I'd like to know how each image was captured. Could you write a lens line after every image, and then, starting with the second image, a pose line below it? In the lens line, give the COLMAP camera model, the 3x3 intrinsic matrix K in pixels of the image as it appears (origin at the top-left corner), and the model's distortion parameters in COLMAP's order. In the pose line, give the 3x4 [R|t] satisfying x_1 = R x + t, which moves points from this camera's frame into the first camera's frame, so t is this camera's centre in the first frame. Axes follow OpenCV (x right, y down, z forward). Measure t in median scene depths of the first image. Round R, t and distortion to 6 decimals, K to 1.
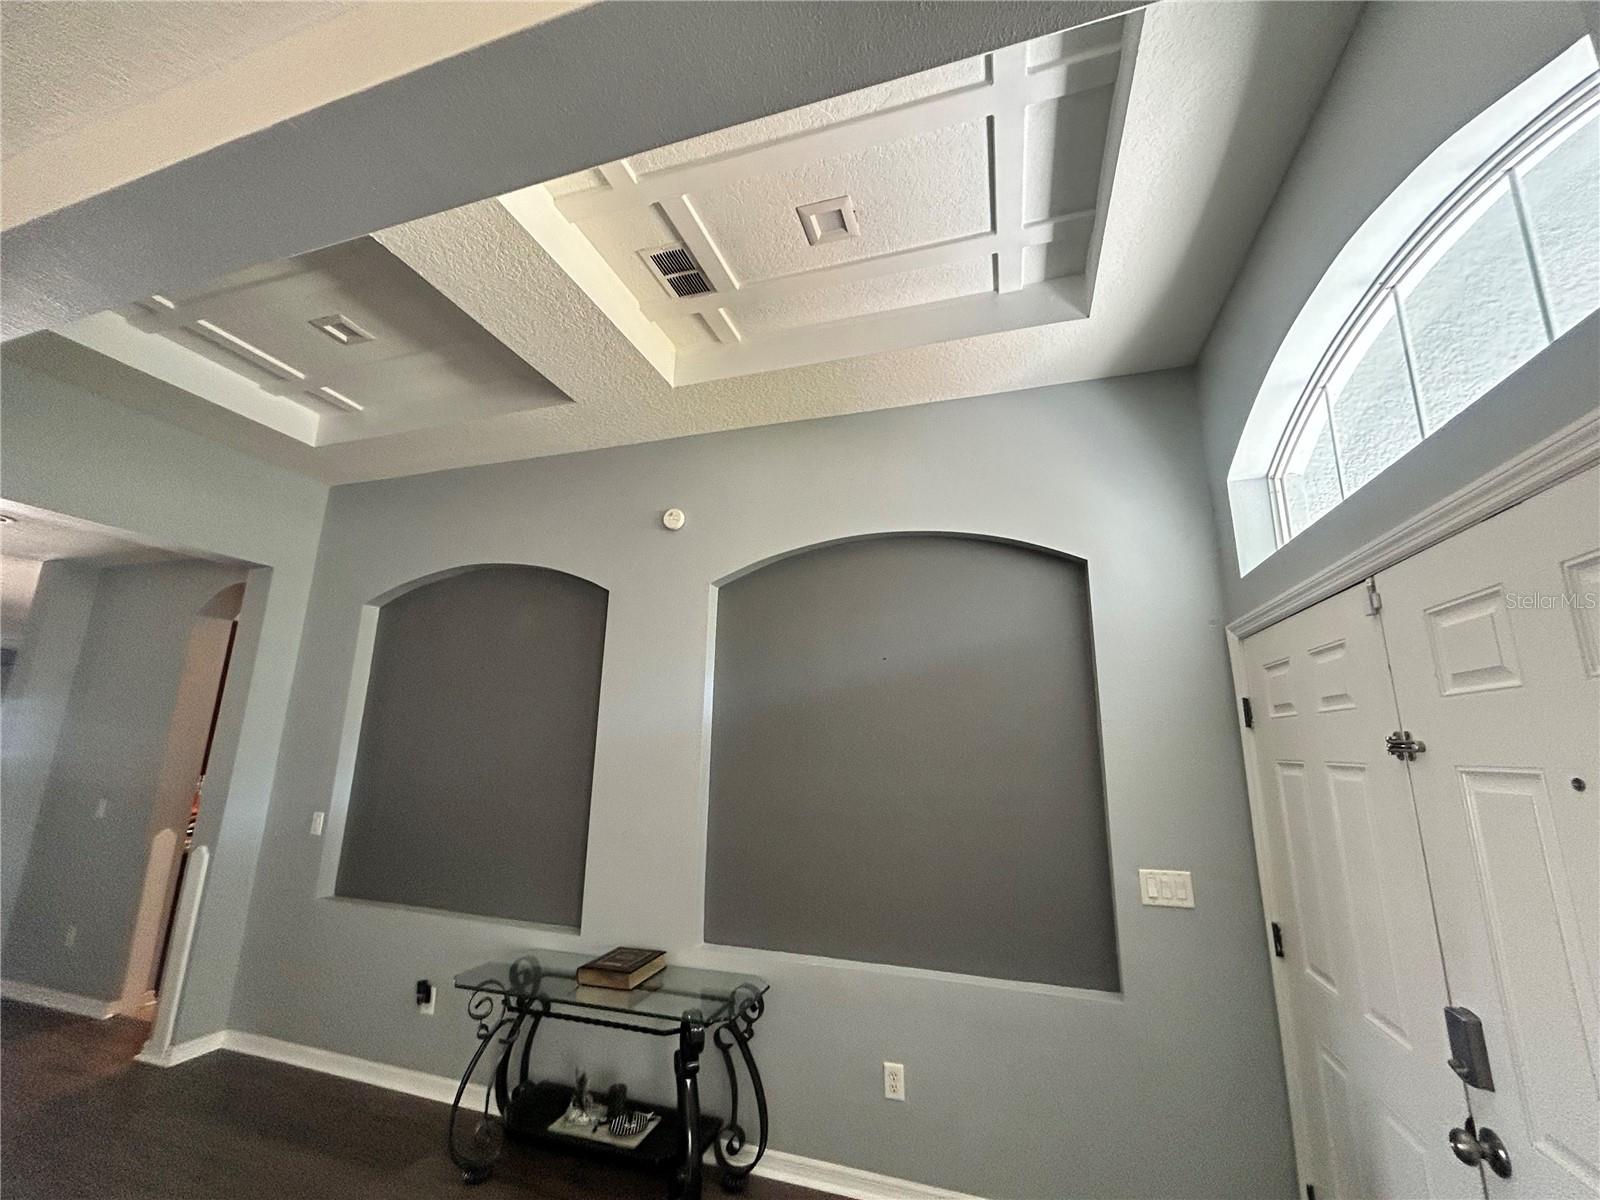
lens RADIAL K [[642.2, 0, 801.5], [0, 642.2, 605.5], [0, 0, 1]] dist [-0.000197, 0.000424]
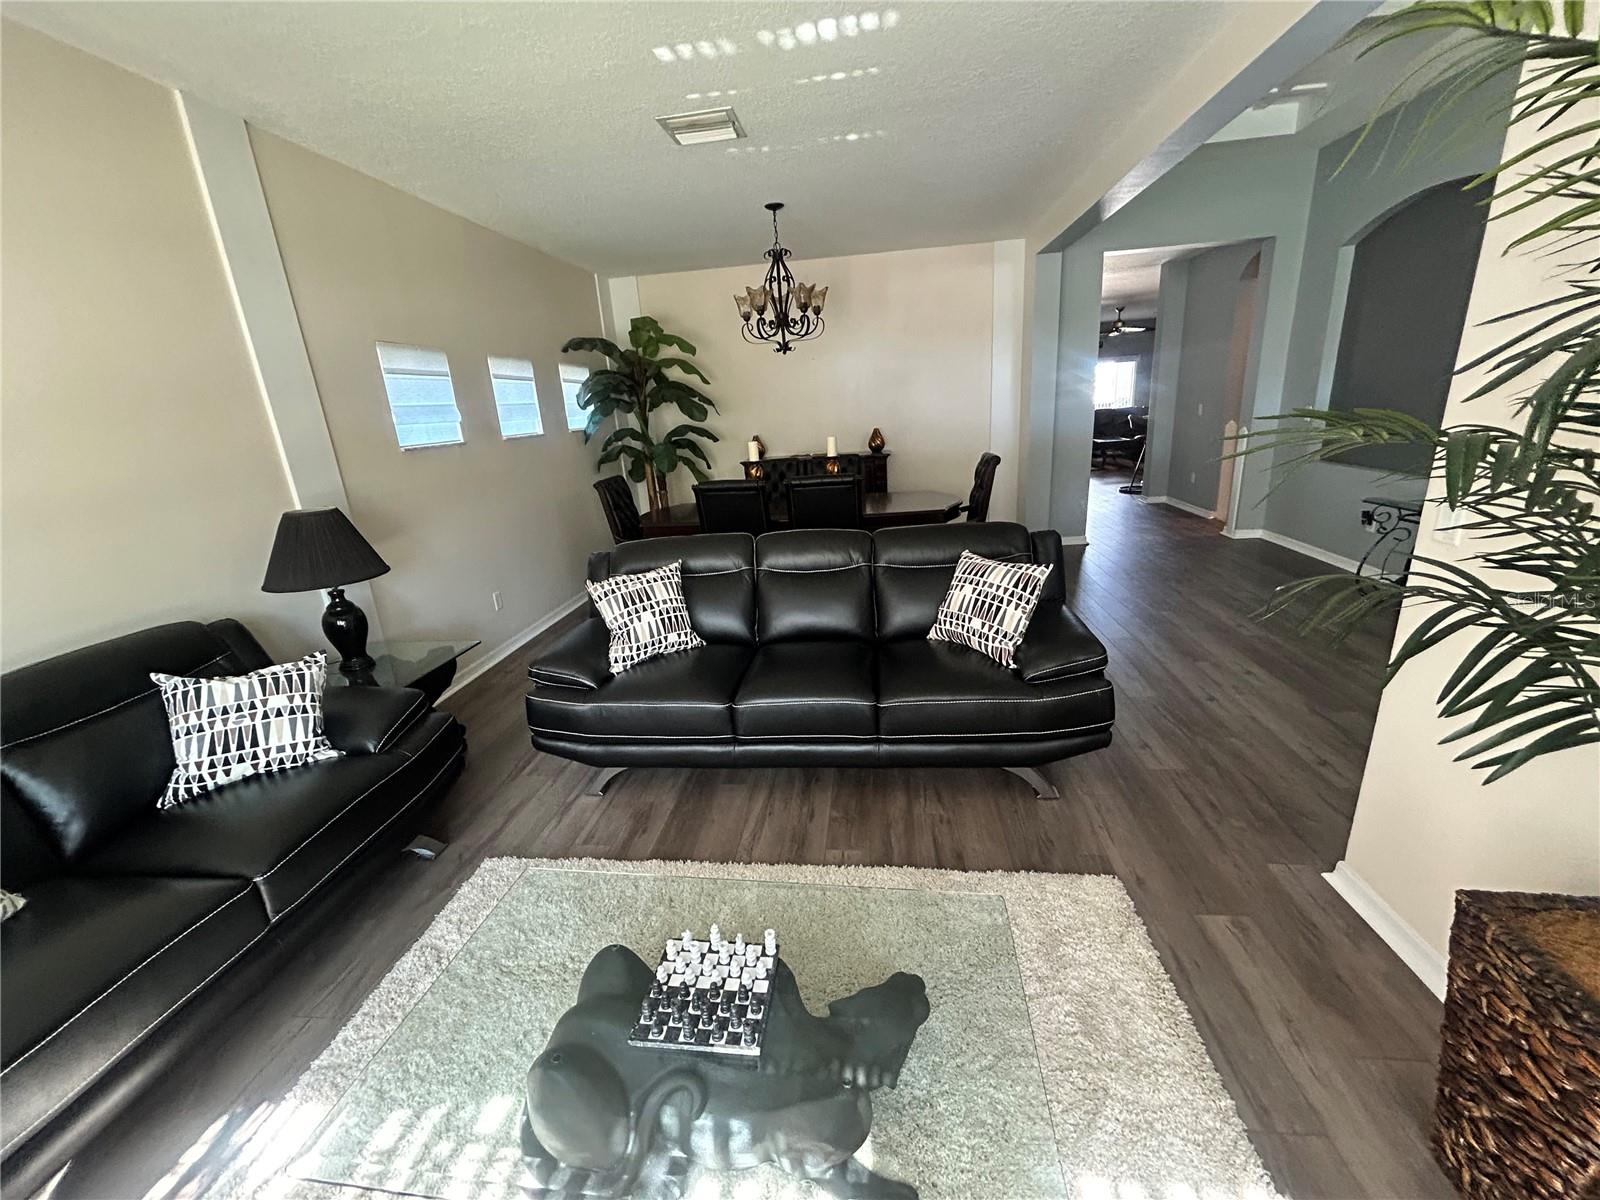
lens RADIAL K [[642.2, 0, 798.2], [0, 642.2, 597.6], [0, 0, 1]] dist [-0.000197, 0.000424]
pose [[0.187960, 0.252027, -0.949291, 0.530171], [0.285510, 0.910760, 0.298328, -0.057849], [0.939763, -0.327106, 0.099230, -0.396059]]
